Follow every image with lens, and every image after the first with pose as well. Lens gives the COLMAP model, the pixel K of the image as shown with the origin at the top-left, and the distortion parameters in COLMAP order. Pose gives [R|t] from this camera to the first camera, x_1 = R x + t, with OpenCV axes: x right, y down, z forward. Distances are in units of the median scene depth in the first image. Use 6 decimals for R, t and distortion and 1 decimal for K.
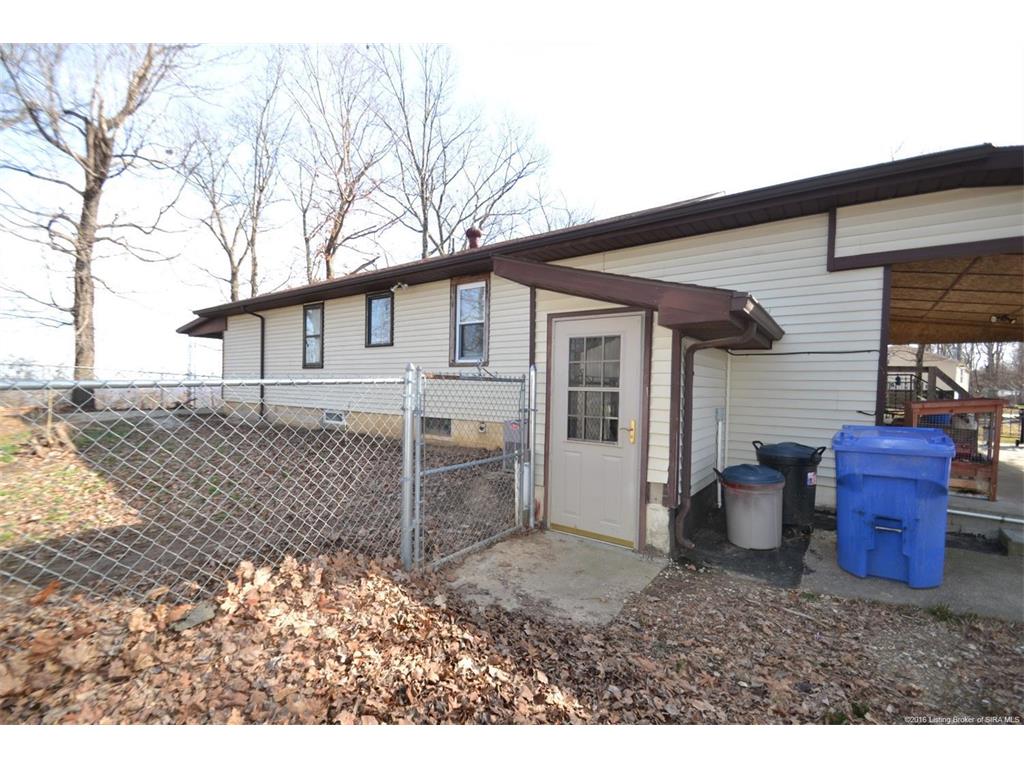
lens RADIAL K [[454.4, 0, 503.6], [0, 454.4, 399.0], [0, 0, 1]] dist [0.009642, -0.012630]
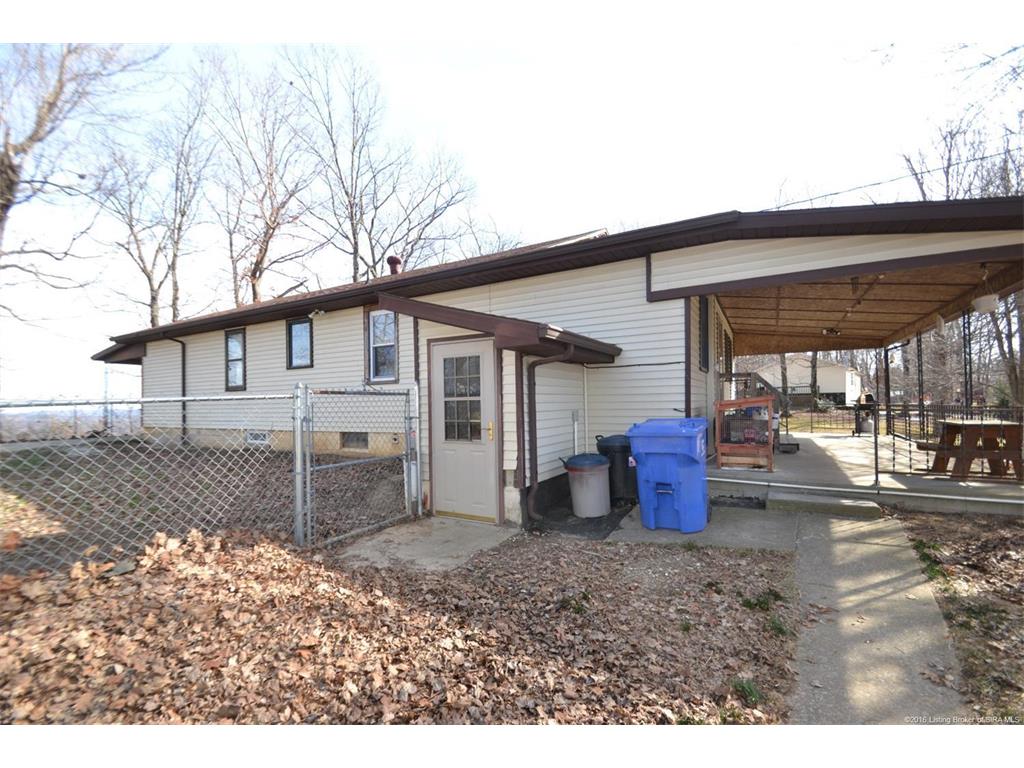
lens RADIAL K [[454.4, 0, 503.6], [0, 454.4, 399.0], [0, 0, 1]] dist [0.009642, -0.012630]
pose [[0.992432, -0.035391, 0.117586, 0.157228], [0.039629, 0.998639, -0.033906, 0.025053], [-0.116226, 0.038309, 0.992484, -0.246636]]
